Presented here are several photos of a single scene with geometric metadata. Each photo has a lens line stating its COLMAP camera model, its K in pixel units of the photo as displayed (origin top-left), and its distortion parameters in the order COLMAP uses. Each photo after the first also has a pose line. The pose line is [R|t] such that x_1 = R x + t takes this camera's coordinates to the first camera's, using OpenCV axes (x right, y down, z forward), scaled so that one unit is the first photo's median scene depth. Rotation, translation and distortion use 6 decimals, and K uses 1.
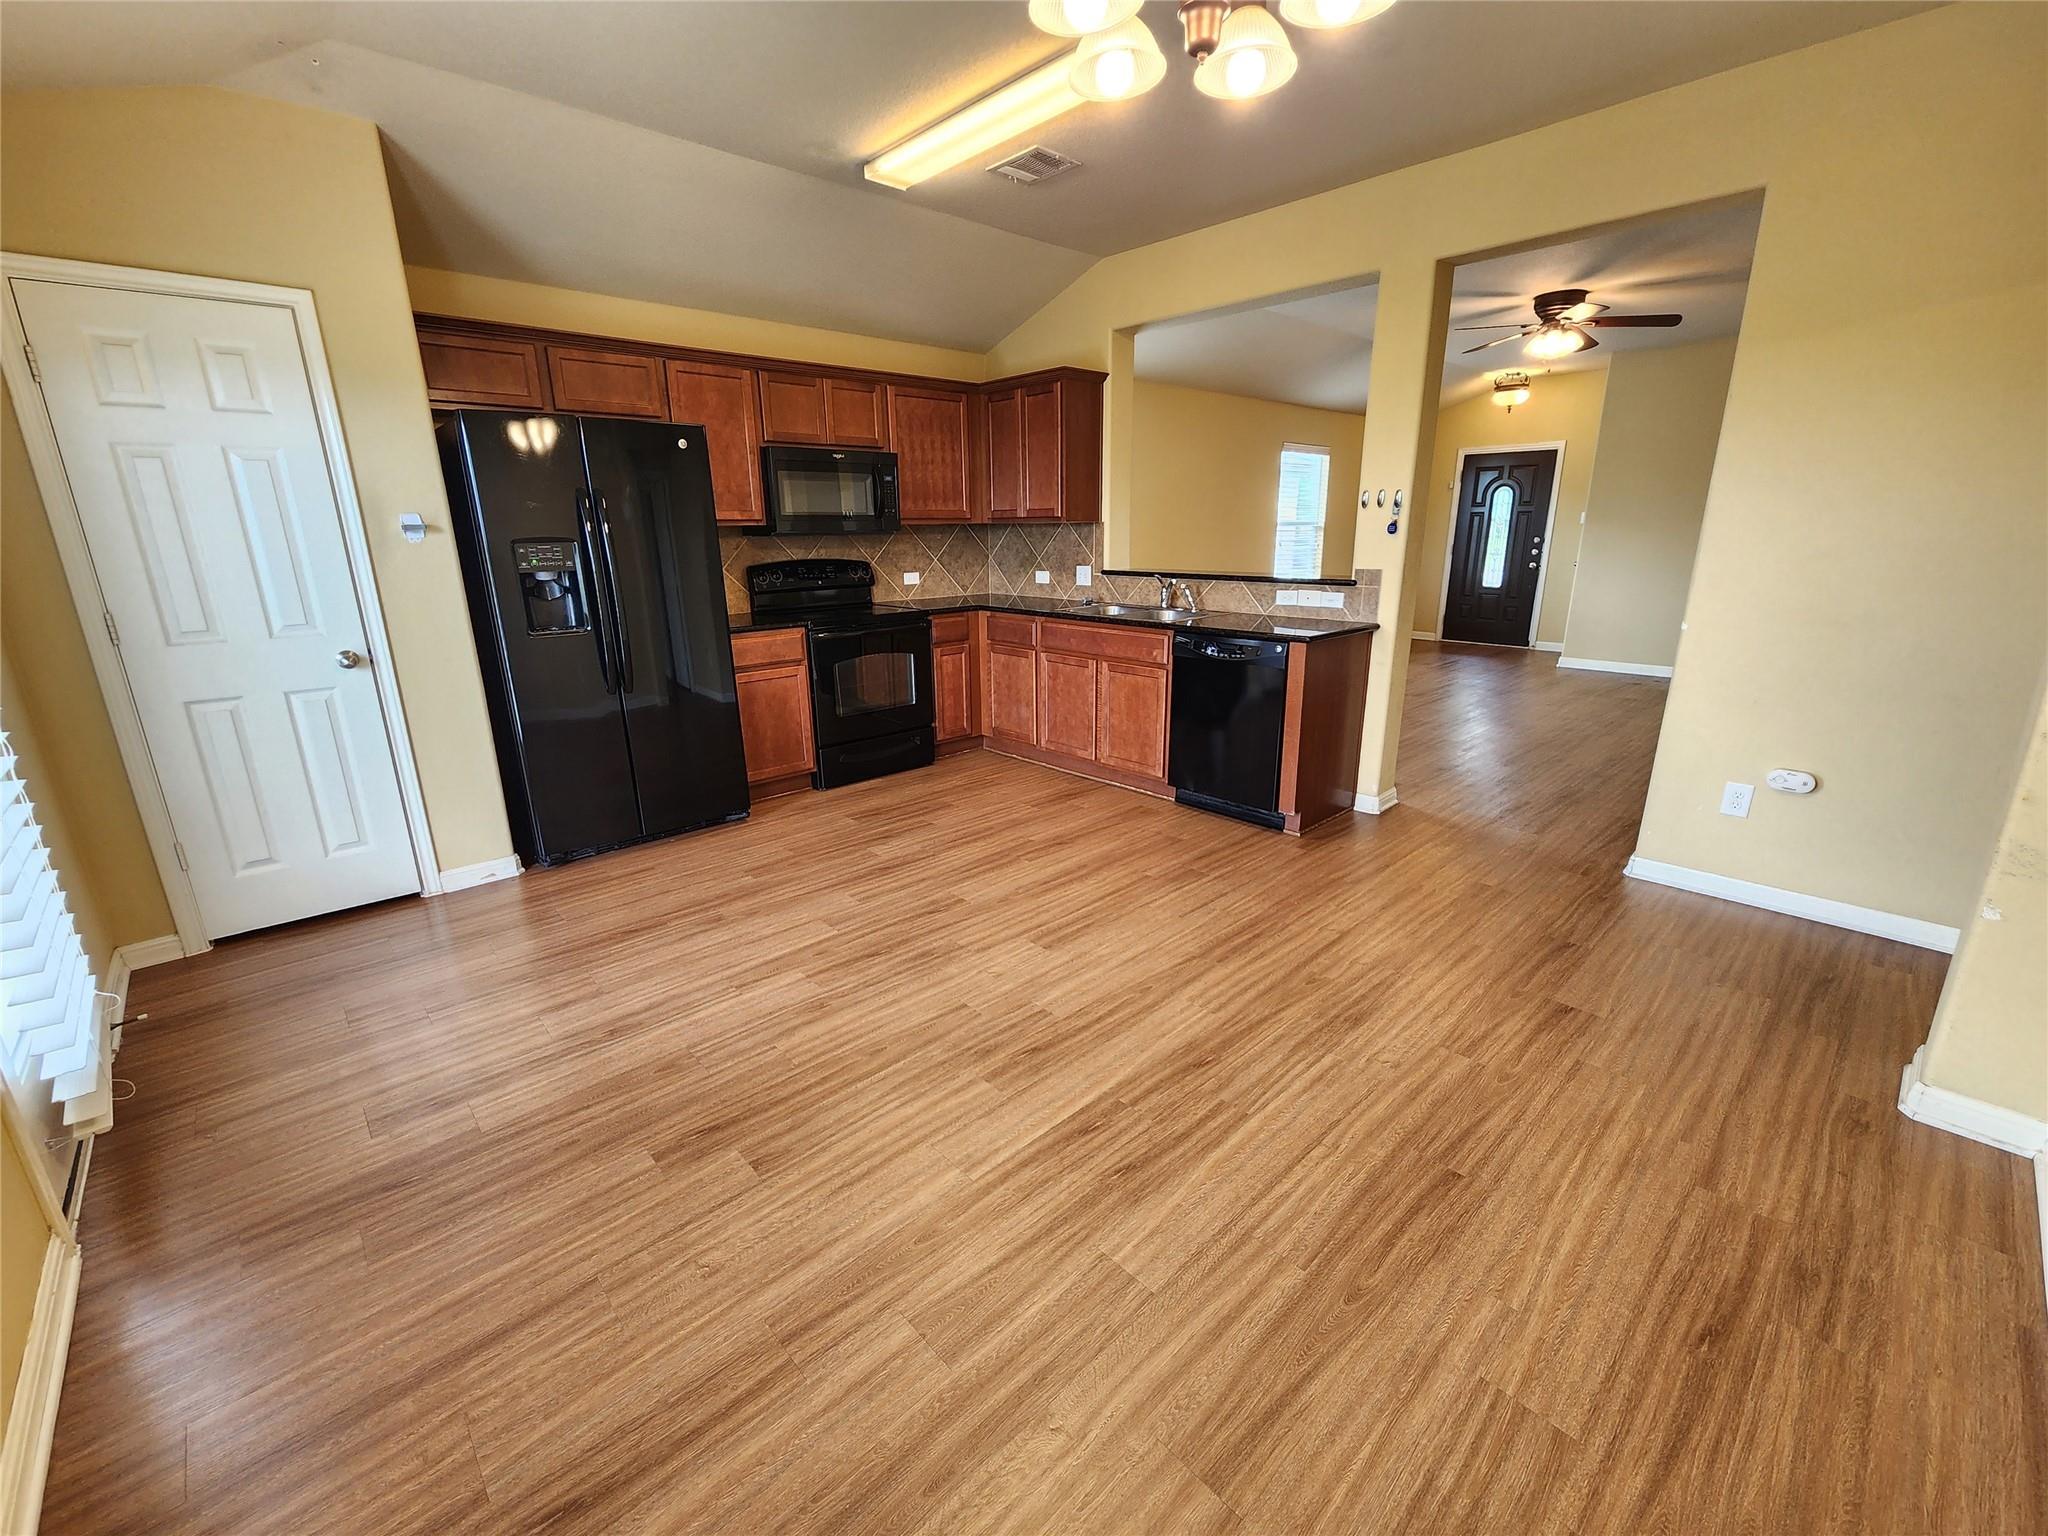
lens RADIAL K [[841.2, 0, 1019.8], [0, 841.2, 759.1], [0, 0, 1]] dist [-0.002341, -0.001262]
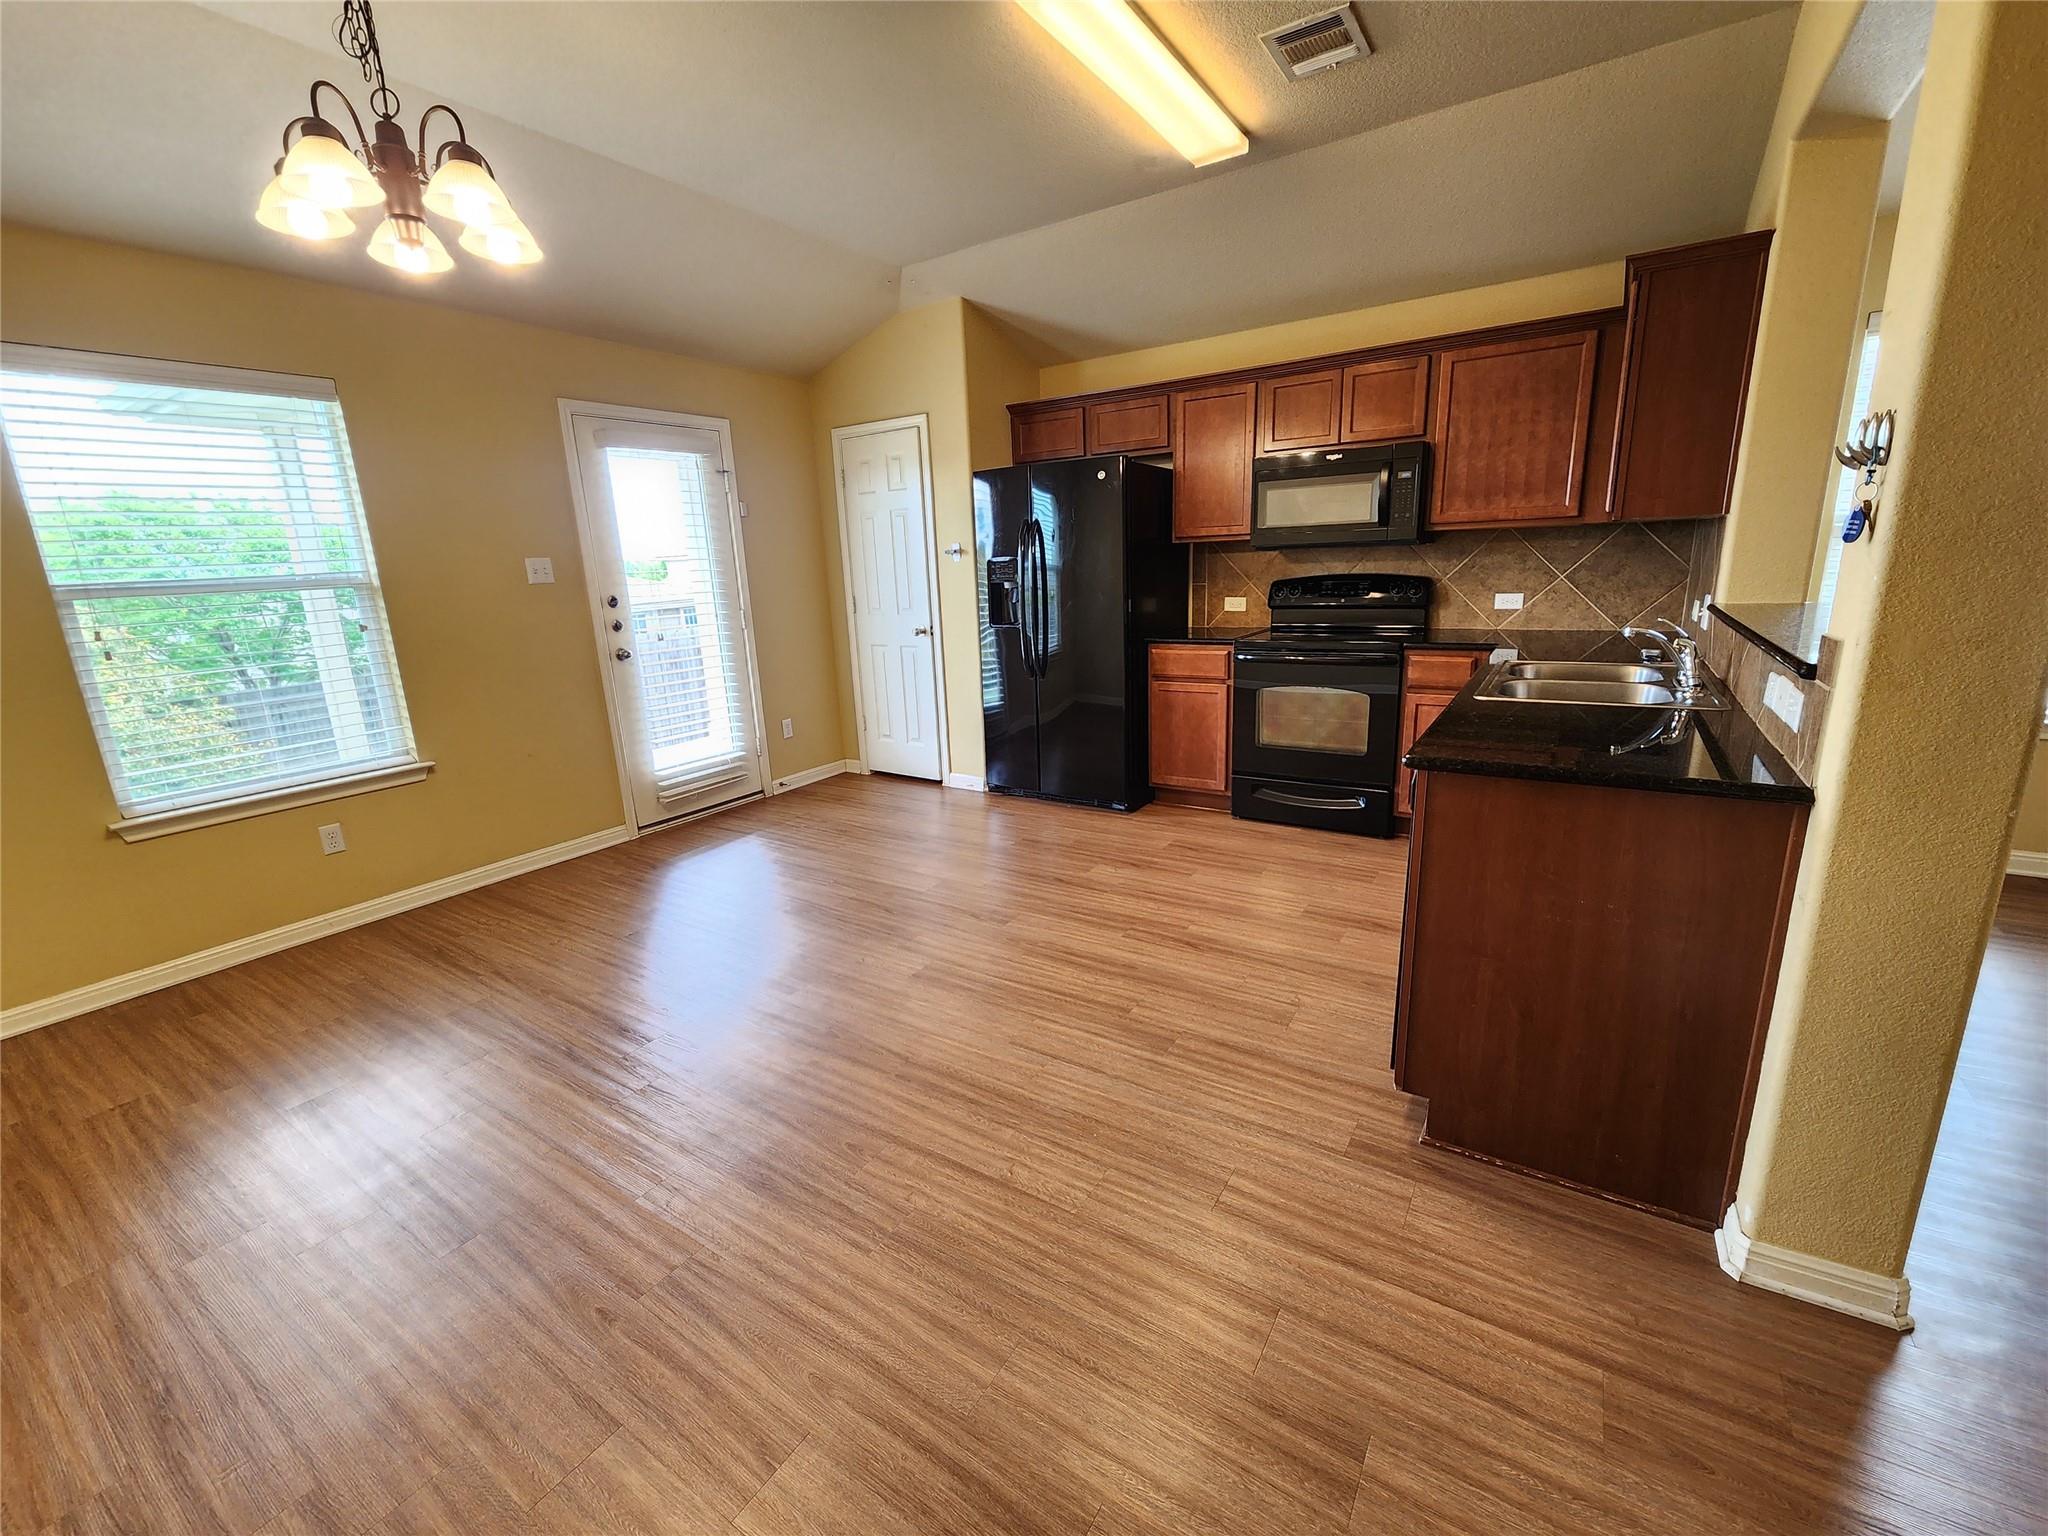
lens RADIAL K [[841.2, 0, 1030.1], [0, 841.2, 760.8], [0, 0, 1]] dist [-0.002341, -0.001262]
pose [[0.248912, 0.229957, -0.940831, 0.694166], [-0.223274, 0.958864, 0.175294, -0.164763], [0.942439, 0.166430, 0.290017, 0.587986]]
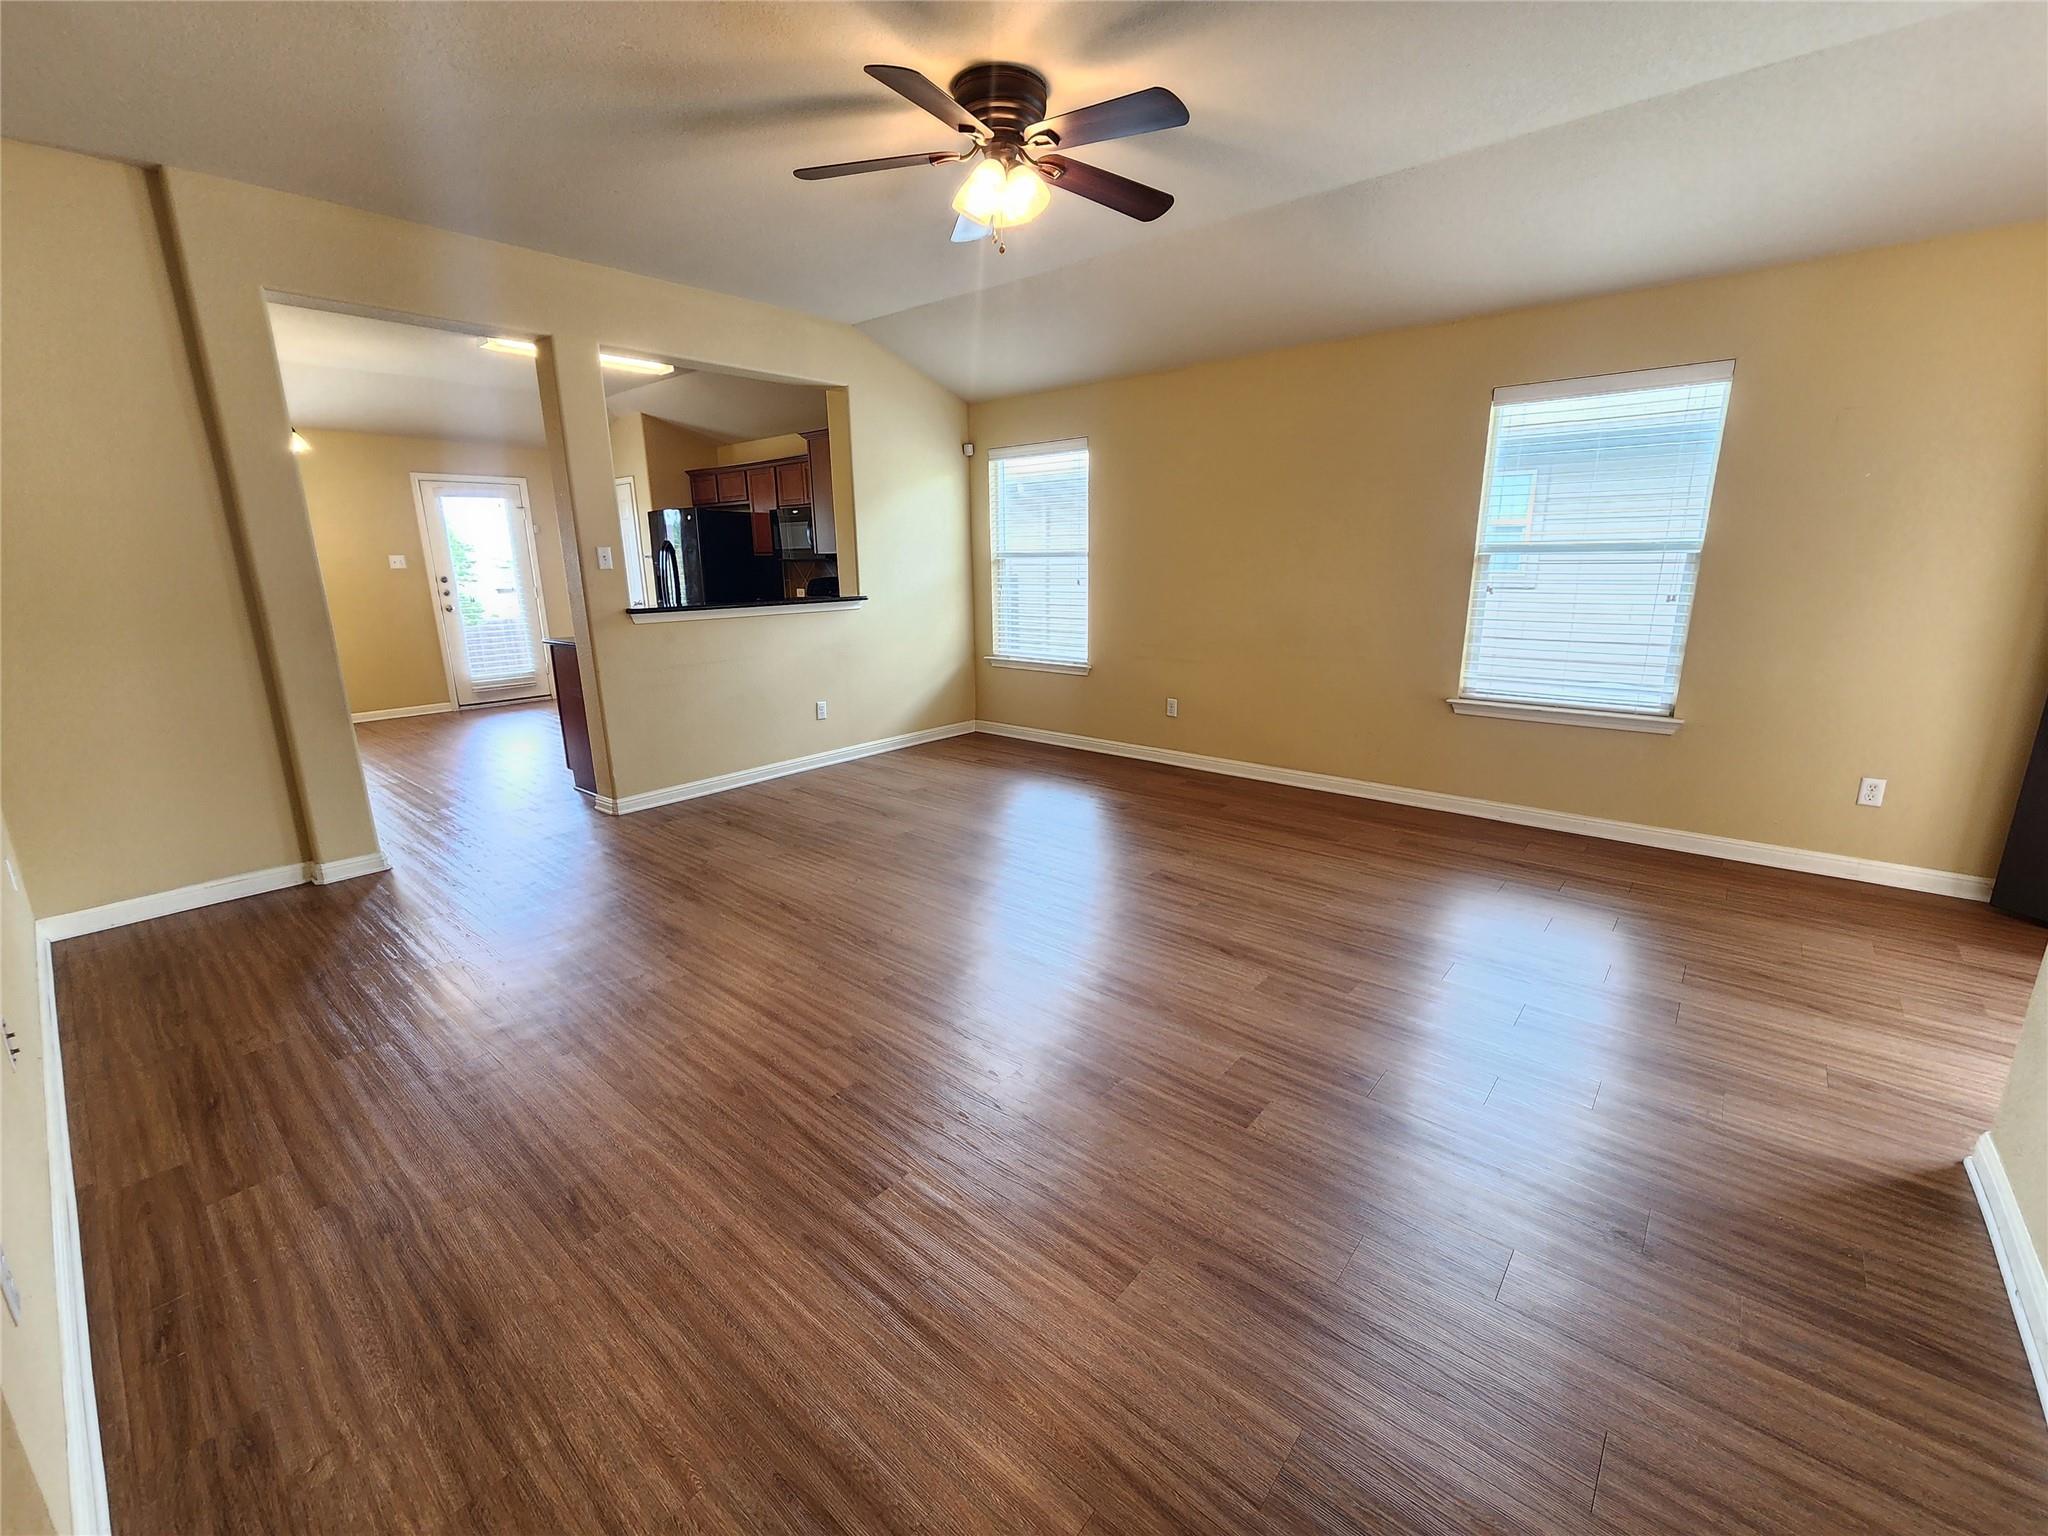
lens RADIAL K [[841.2, 0, 1007.3], [0, 841.2, 771.0], [0, 0, 1]] dist [-0.002341, -0.001262]
pose [[0.121714, 0.251386, -0.960204, 1.637097], [-0.256687, 0.942459, 0.214203, -0.381685], [0.958800, 0.220400, 0.179238, 1.341402]]
